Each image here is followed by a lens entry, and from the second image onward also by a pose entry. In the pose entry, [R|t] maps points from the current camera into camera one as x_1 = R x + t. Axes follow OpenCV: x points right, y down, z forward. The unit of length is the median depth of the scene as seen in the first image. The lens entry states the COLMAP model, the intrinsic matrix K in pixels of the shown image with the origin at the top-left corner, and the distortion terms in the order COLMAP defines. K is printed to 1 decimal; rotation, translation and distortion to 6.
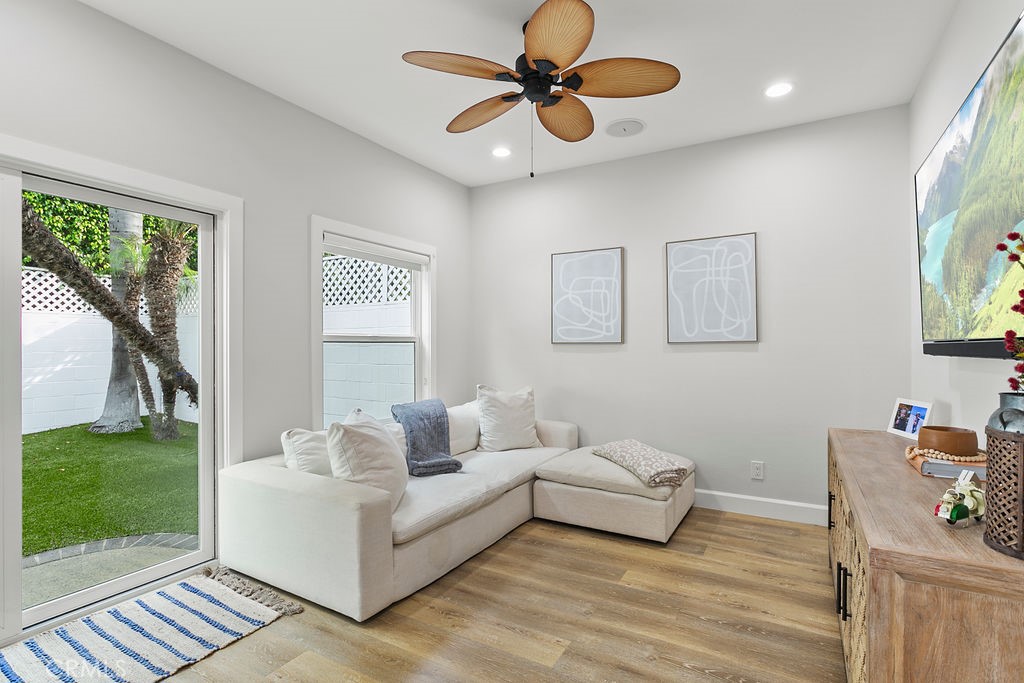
lens RADIAL K [[494.4, 0, 504.1], [0, 494.4, 344.3], [0, 0, 1]] dist [-0.003512, 0.001502]
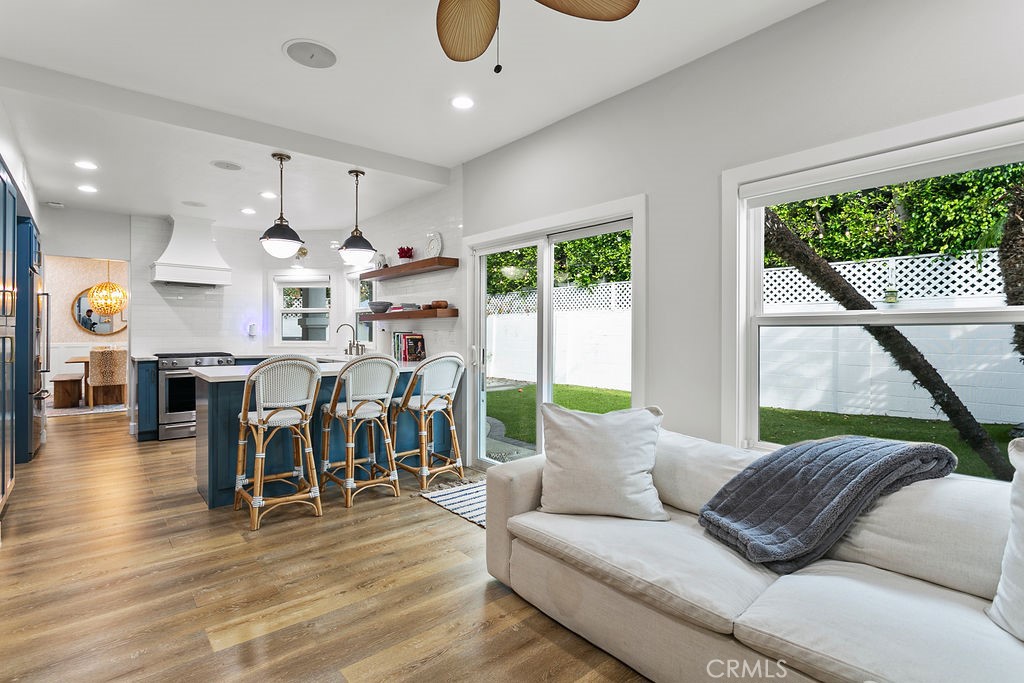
lens RADIAL K [[494.4, 0, 502.6], [0, 494.4, 335.1], [0, 0, 1]] dist [-0.003512, 0.001502]
pose [[-0.333659, 0.005125, -0.942680, 0.442618], [0.002294, 0.999987, 0.004624, 0.004468], [0.942691, -0.000620, -0.333667, 0.809709]]
